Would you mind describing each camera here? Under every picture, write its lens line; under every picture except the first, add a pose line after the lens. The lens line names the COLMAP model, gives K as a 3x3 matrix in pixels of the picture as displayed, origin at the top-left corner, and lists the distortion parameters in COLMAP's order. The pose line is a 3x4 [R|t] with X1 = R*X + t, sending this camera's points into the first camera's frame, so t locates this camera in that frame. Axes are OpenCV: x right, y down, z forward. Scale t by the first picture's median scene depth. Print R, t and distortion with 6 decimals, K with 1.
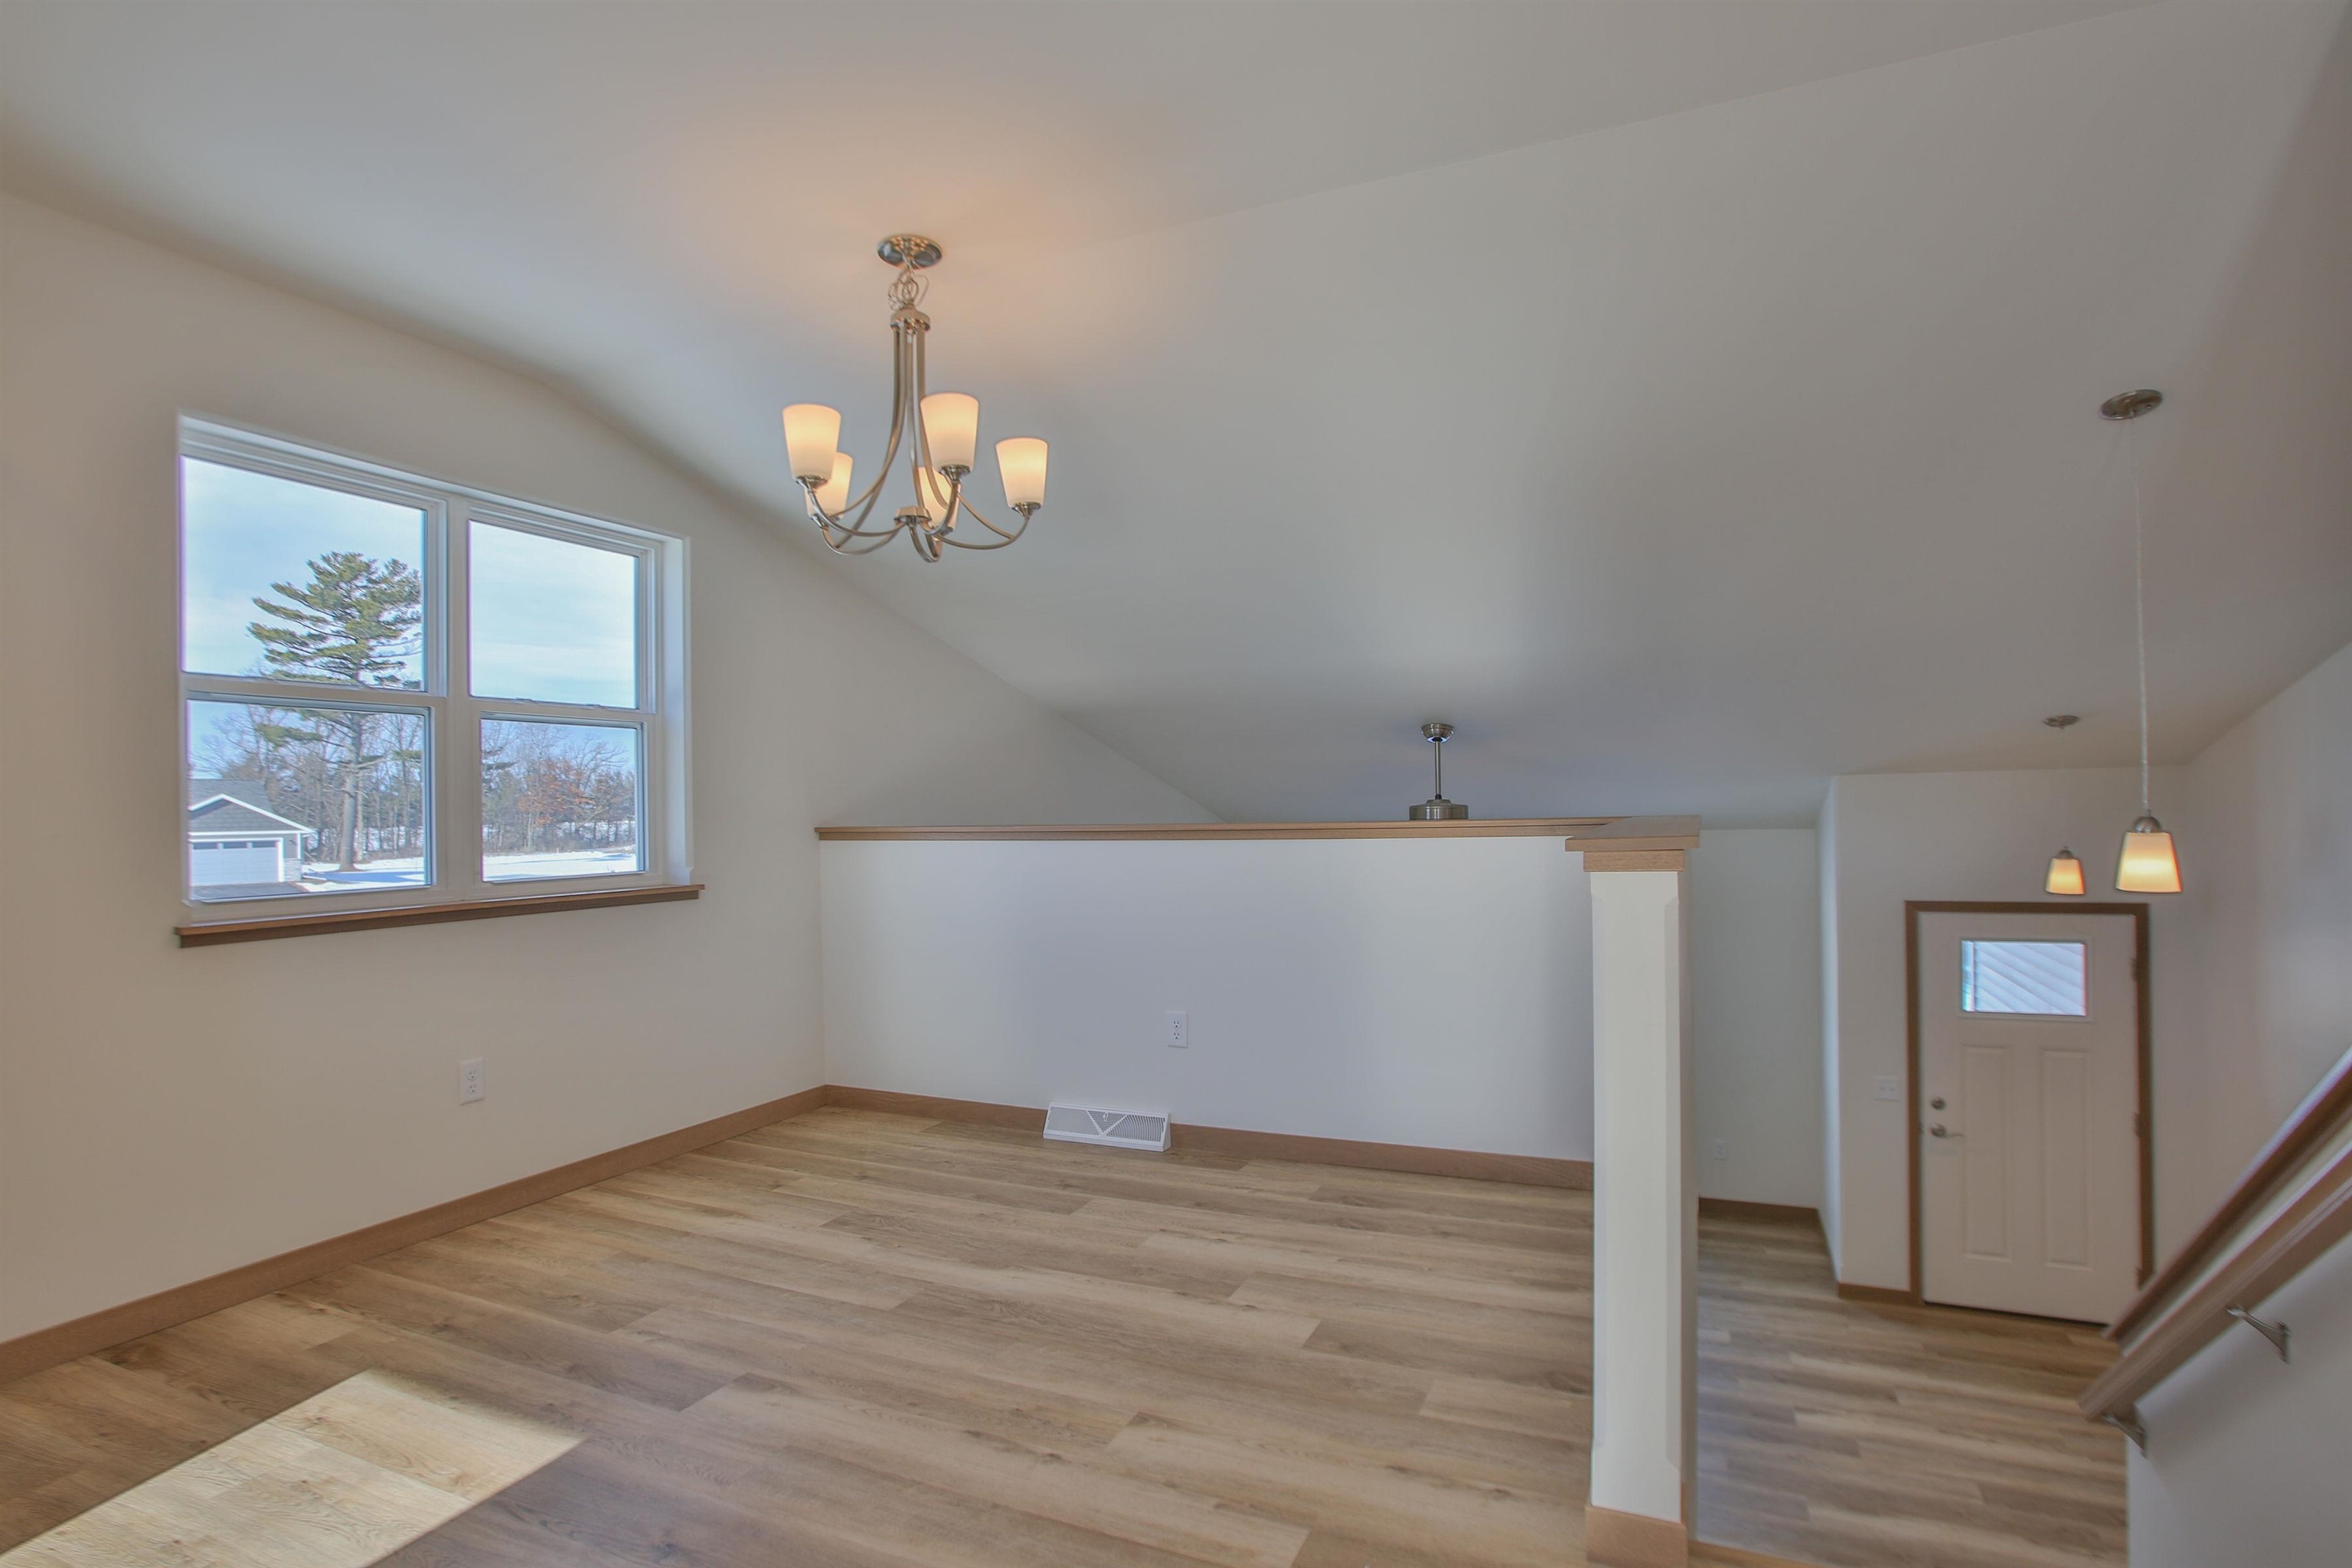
lens RADIAL K [[1208.0, 0, 1164.6], [0, 1208.0, 796.4], [0, 0, 1]] dist [-0.075294, 0.039569]
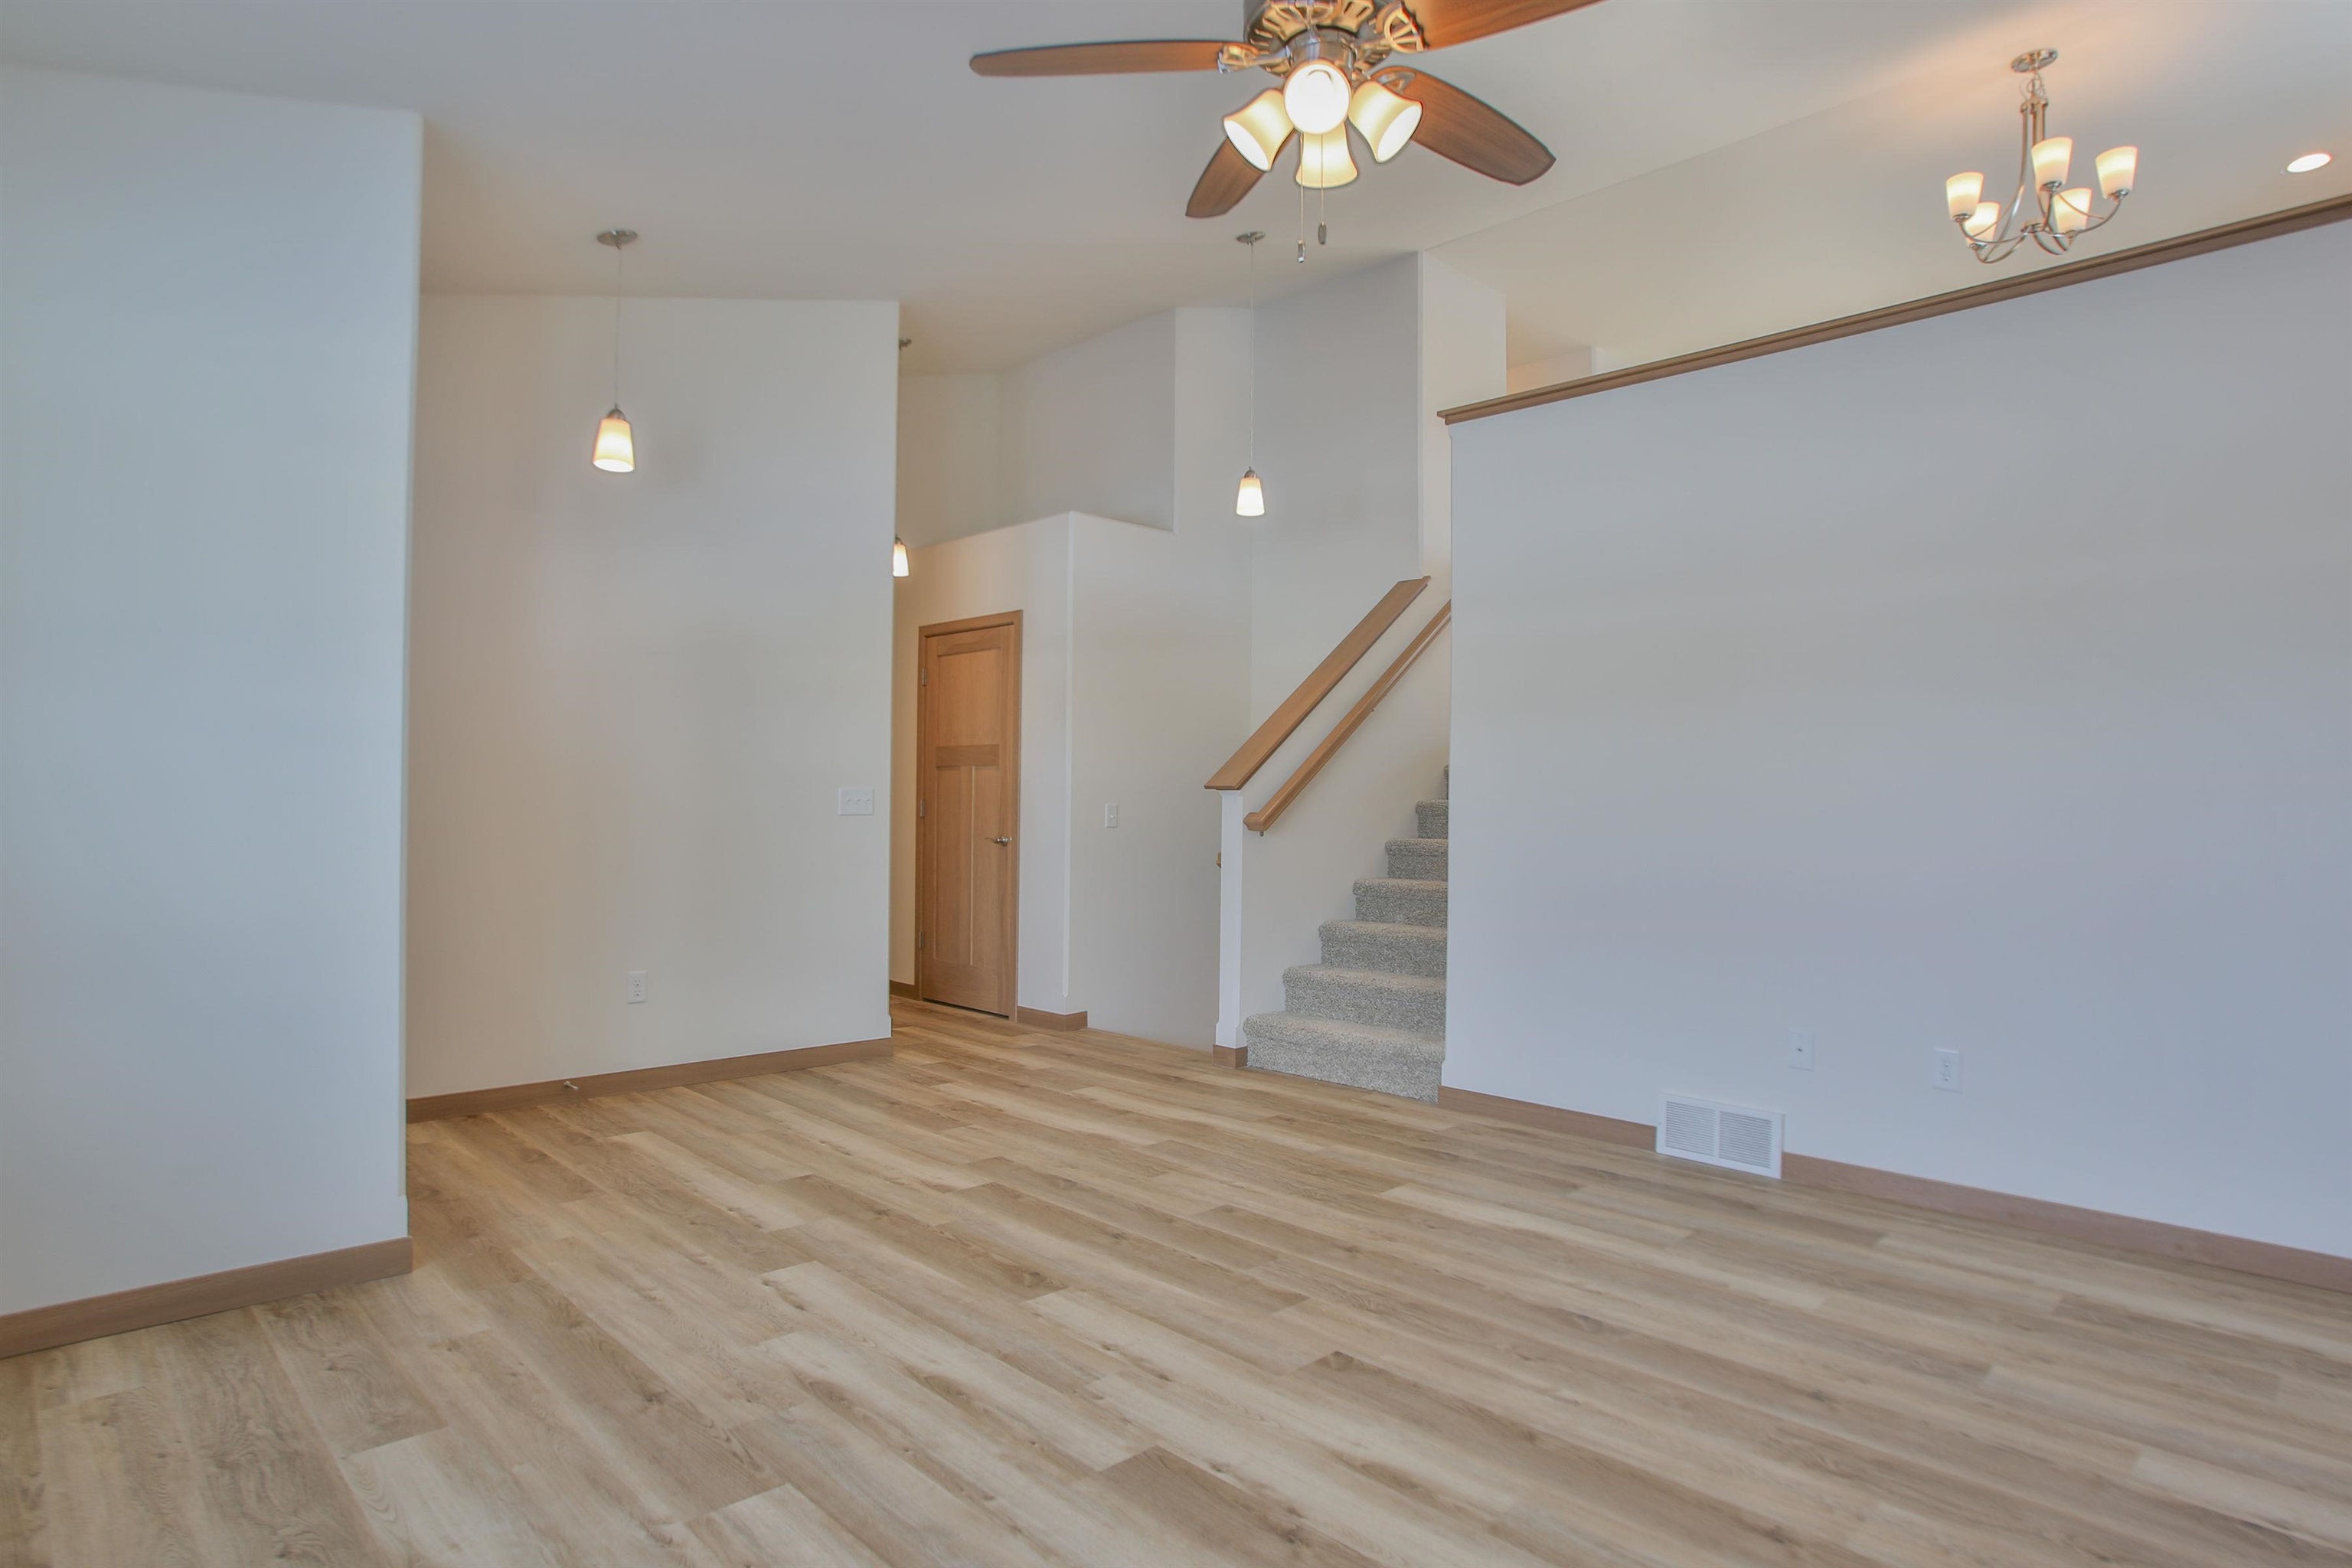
lens RADIAL K [[1268.9, 0, 1159.5], [0, 1268.9, 782.8], [0, 0, 1]] dist [-0.076685, 0.036521]
pose [[-0.930292, 0.014788, 0.366521, 0.141565], [0.005803, 0.999655, -0.025604, 0.265633], [-0.366774, -0.021692, -0.930057, 1.391277]]
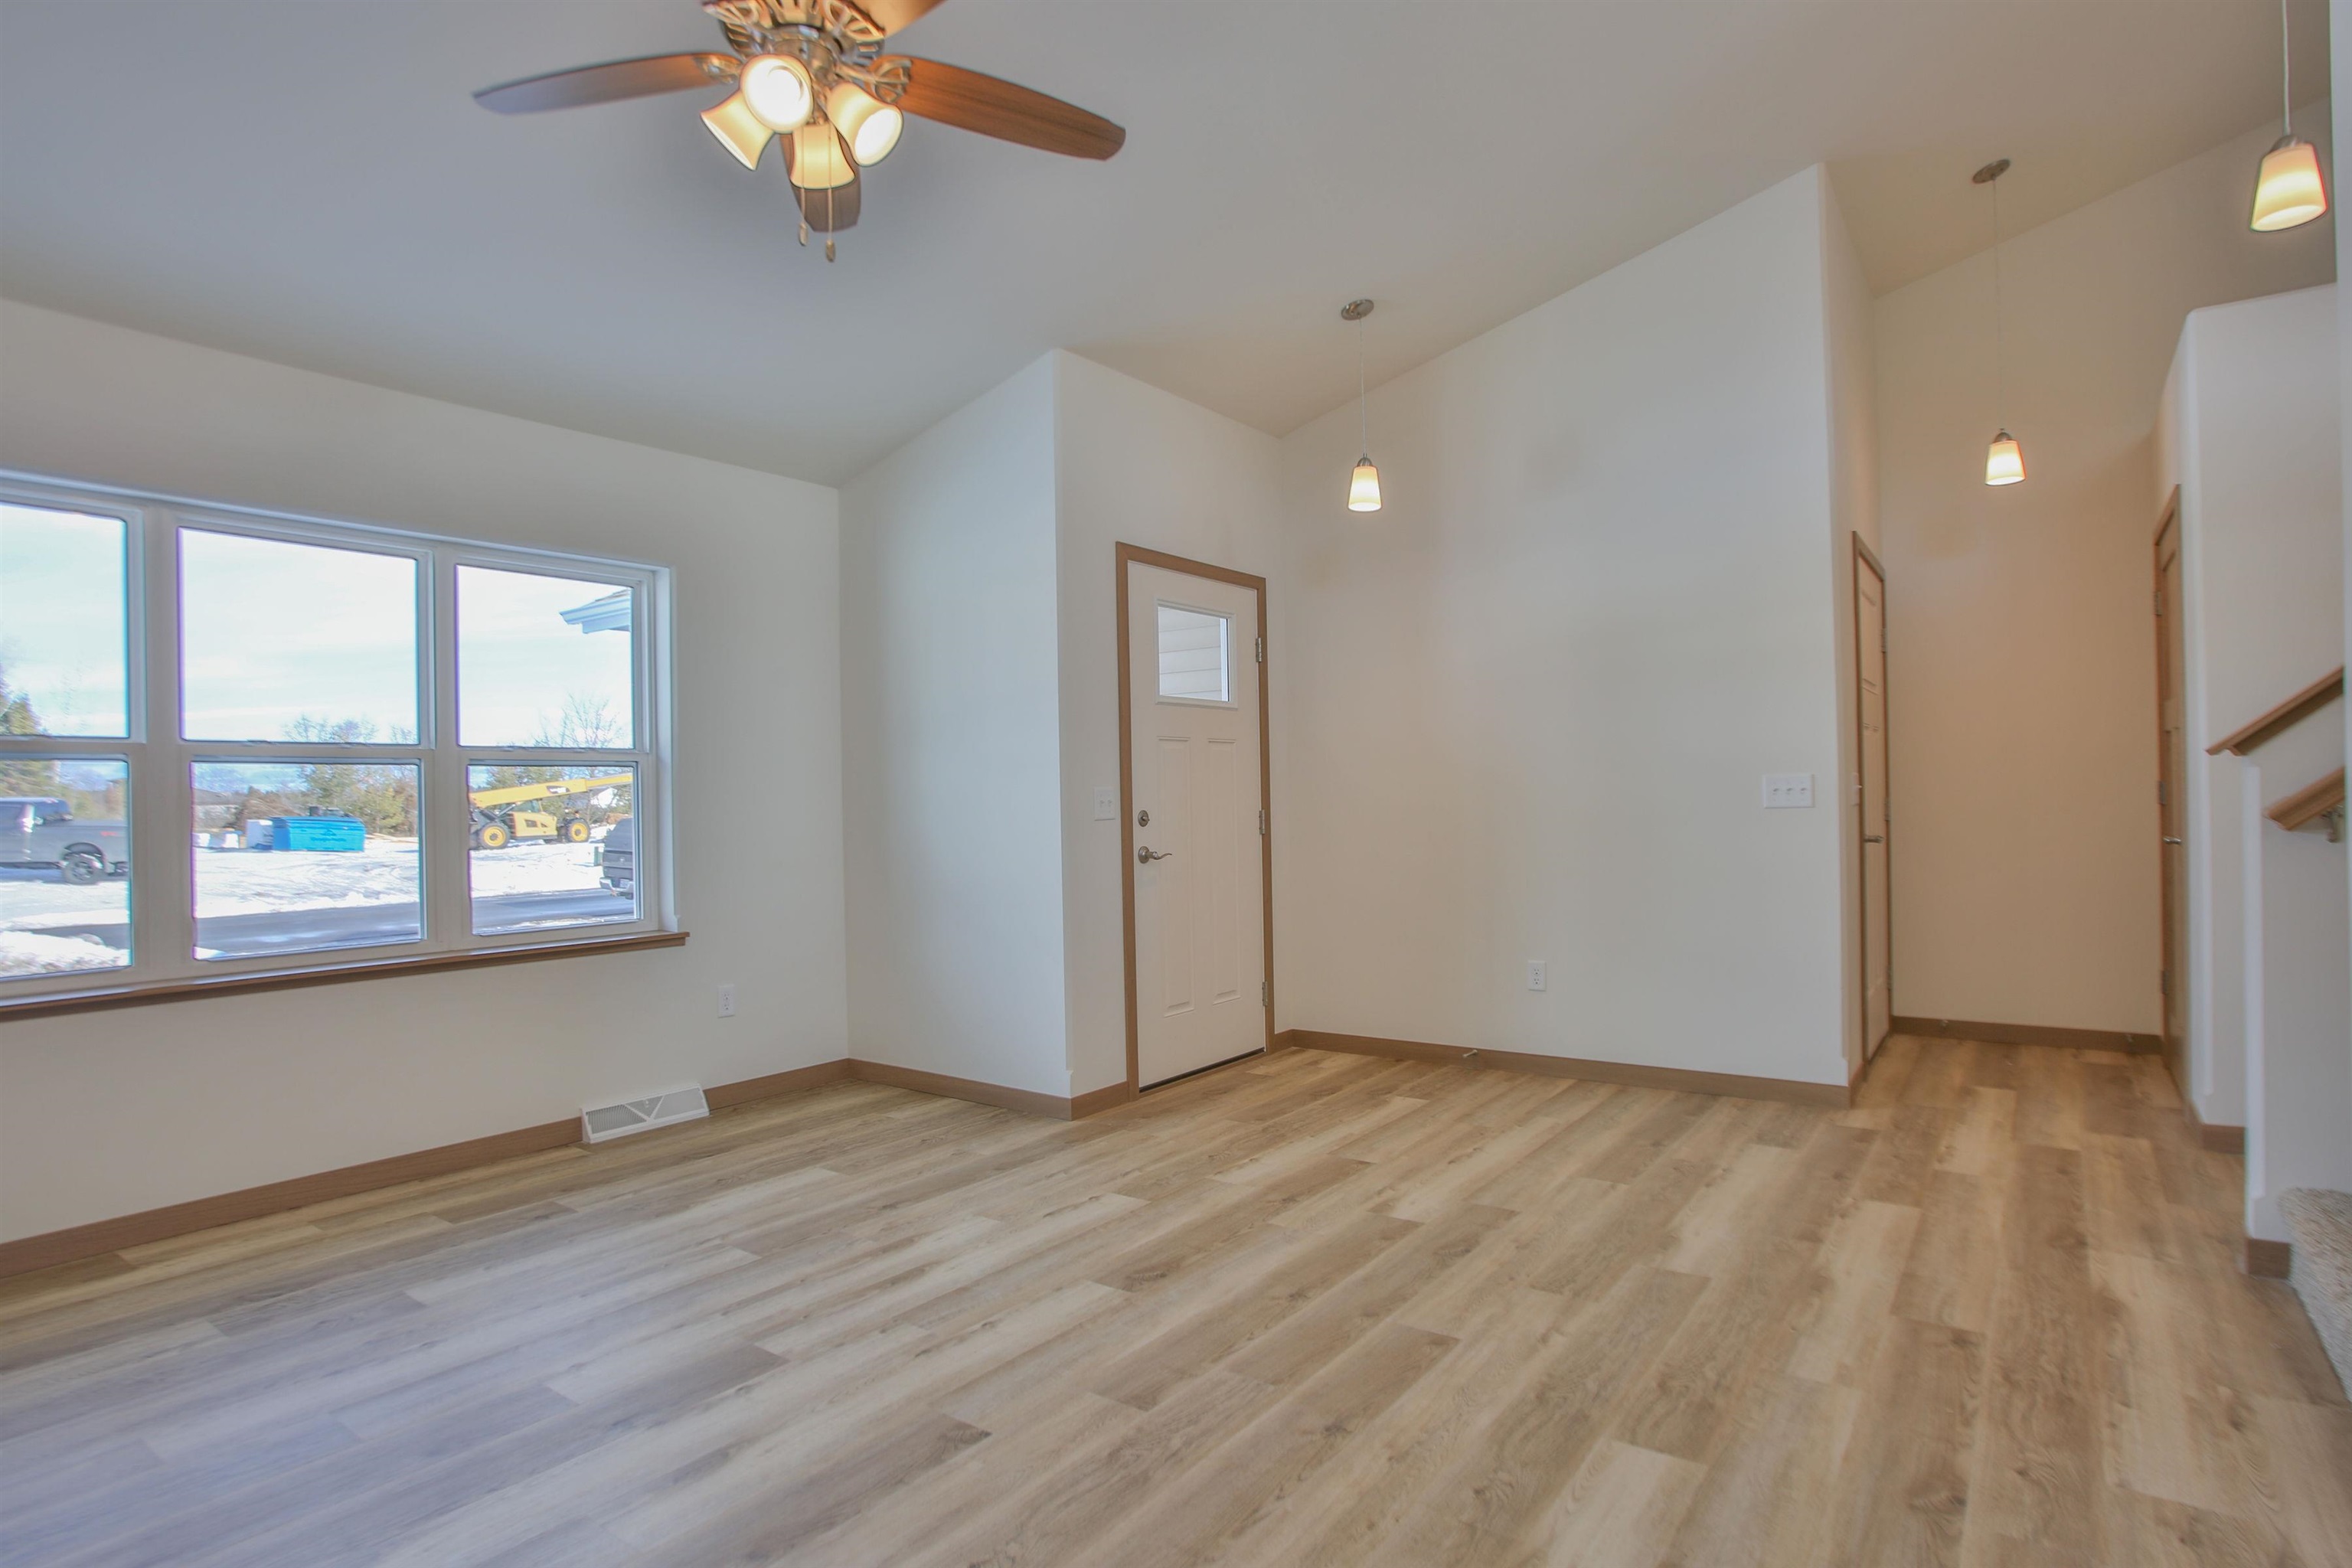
lens RADIAL K [[1221.7, 0, 1195.9], [0, 1221.7, 799.1], [0, 0, 1]] dist [-0.078321, 0.037837]
pose [[0.190037, 0.015889, 0.981648, -0.099965], [0.012621, 0.999747, -0.018625, 0.267734], [-0.981696, 0.015929, 0.189788, 0.829421]]
